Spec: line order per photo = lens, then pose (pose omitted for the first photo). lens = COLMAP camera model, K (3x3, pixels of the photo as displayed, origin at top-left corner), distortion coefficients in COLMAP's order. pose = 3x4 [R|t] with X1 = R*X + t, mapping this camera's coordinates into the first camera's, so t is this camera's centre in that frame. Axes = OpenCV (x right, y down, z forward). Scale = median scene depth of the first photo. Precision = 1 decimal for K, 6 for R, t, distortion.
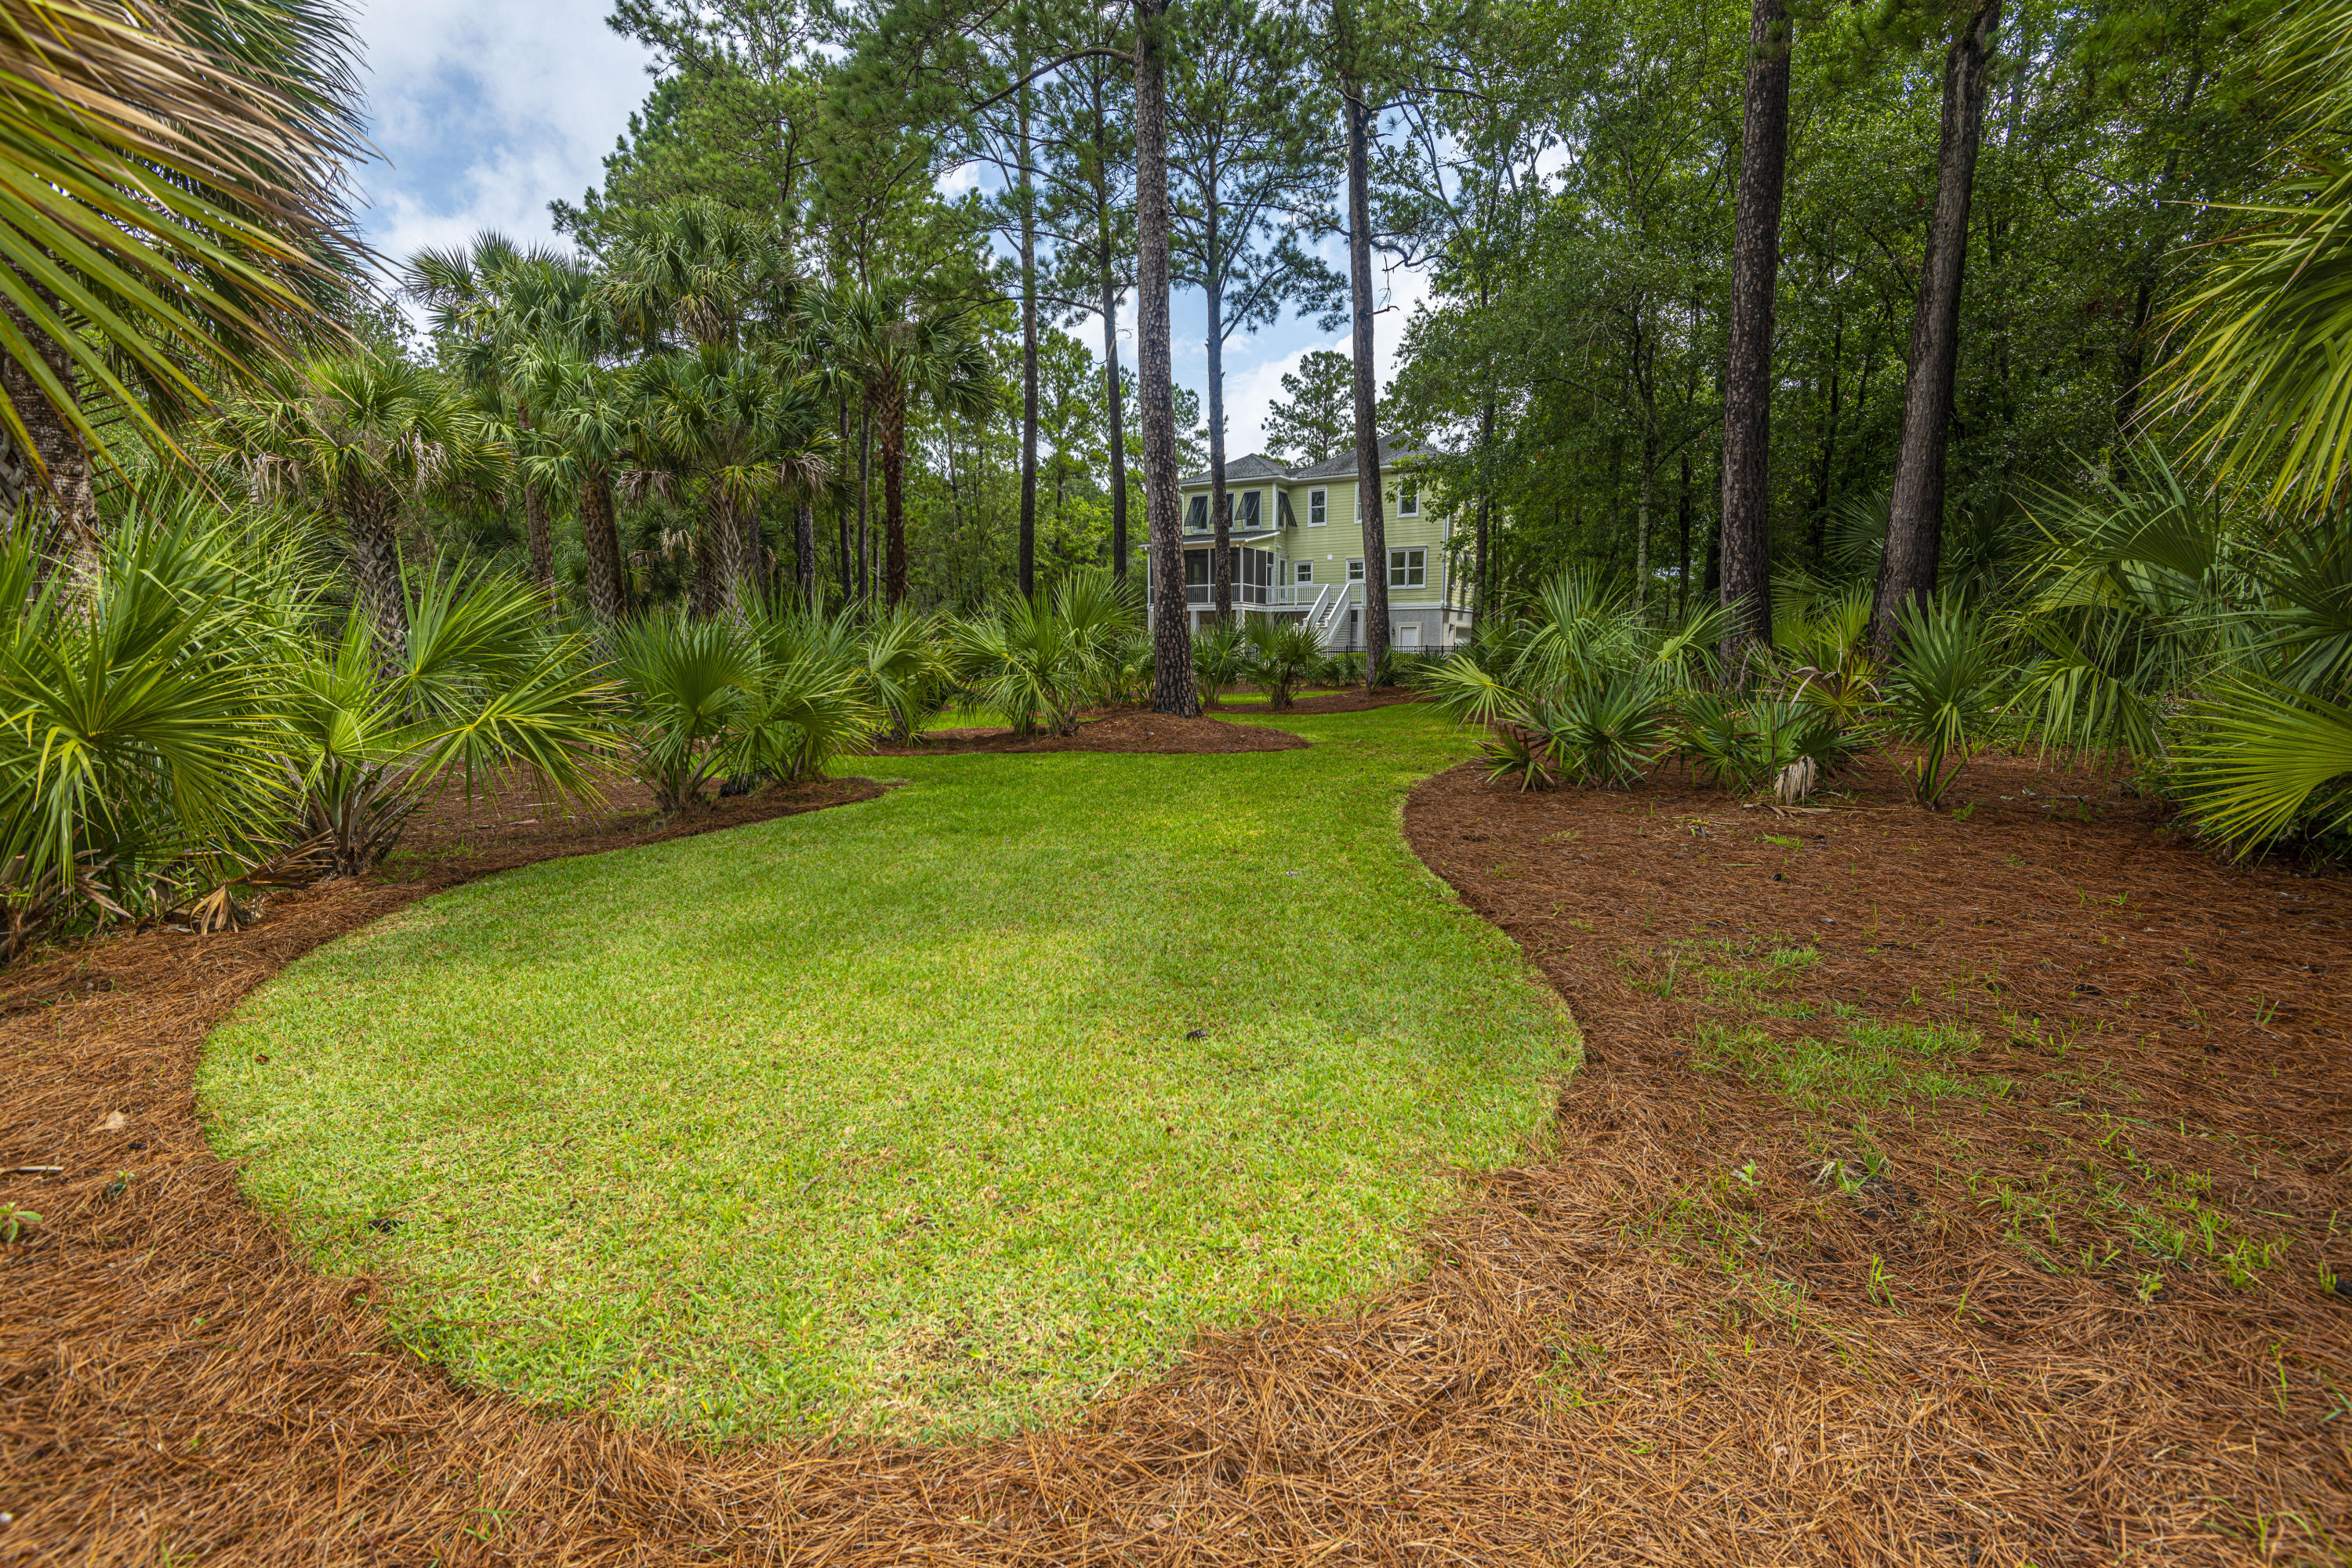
lens RADIAL K [[1054.6, 0, 1170.7], [0, 1054.6, 792.6], [0, 0, 1]] dist [0.015079, -0.009483]
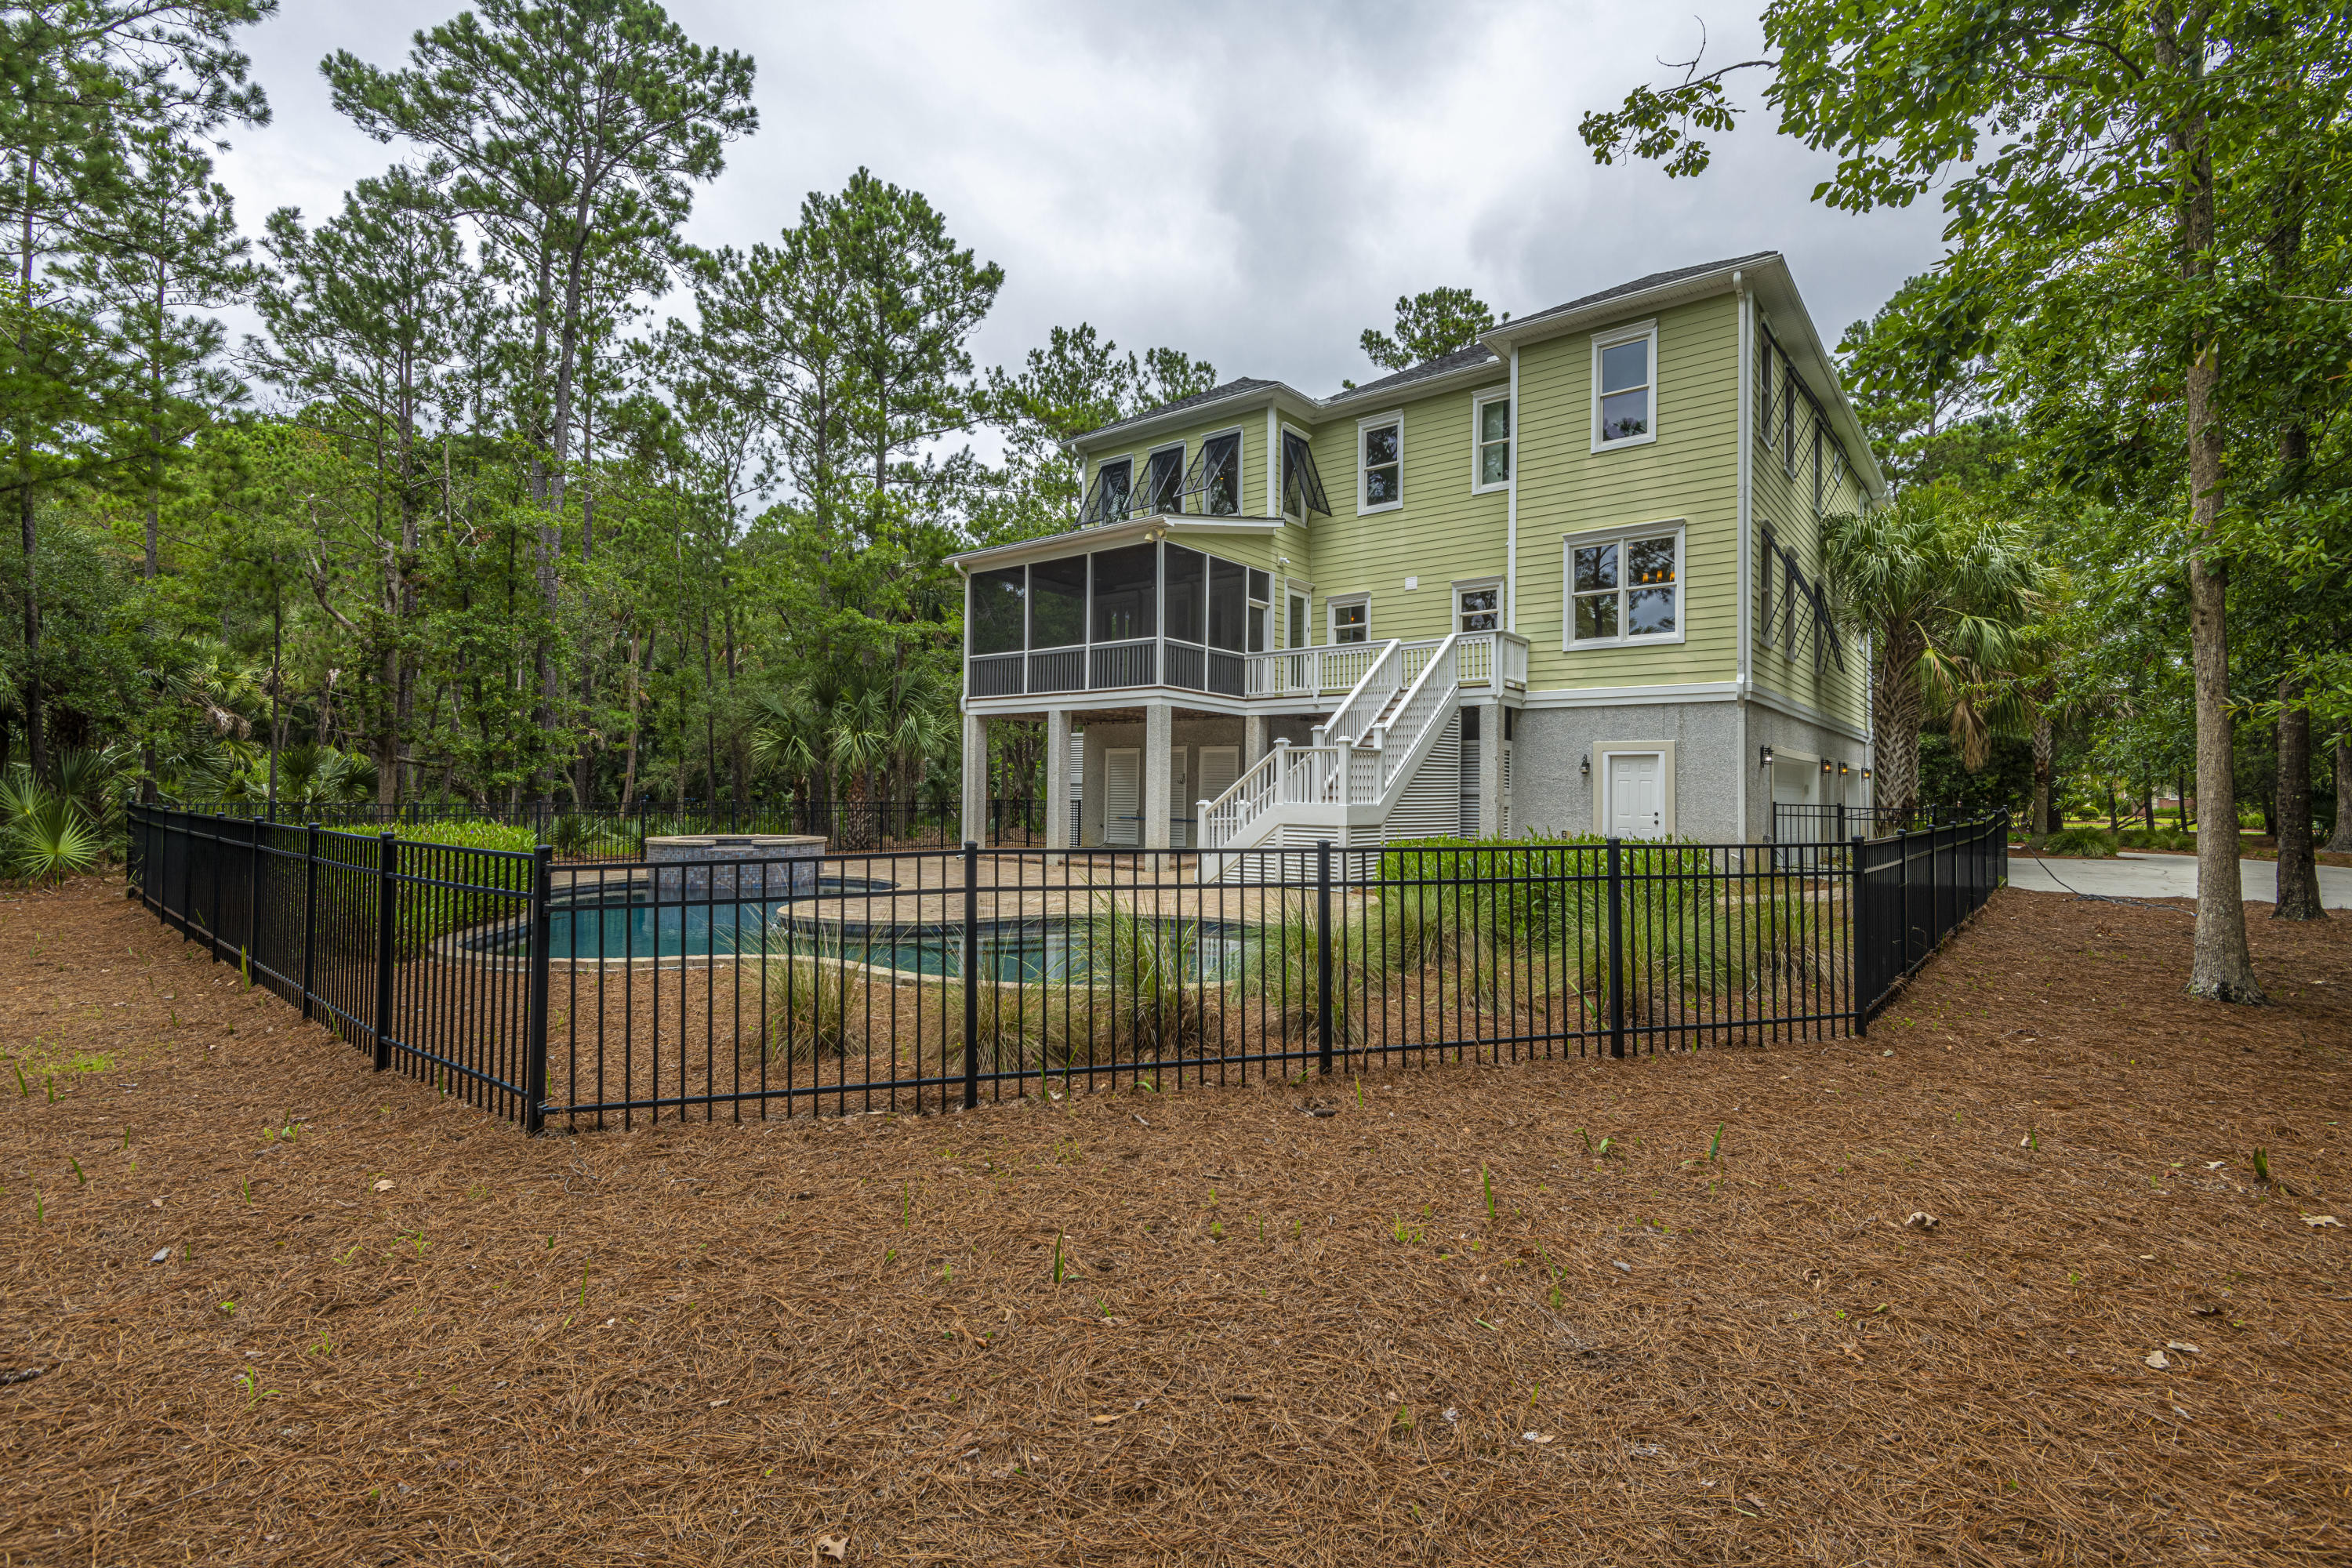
lens RADIAL K [[1054.6, 0, 1176.0], [0, 1054.6, 779.2], [0, 0, 1]] dist [0.015079, -0.009483]
pose [[0.990129, 0.011765, -0.139666, 0.126208], [-0.031107, 0.990064, -0.137130, -0.097033], [0.136665, 0.140121, 0.980657, 0.641799]]
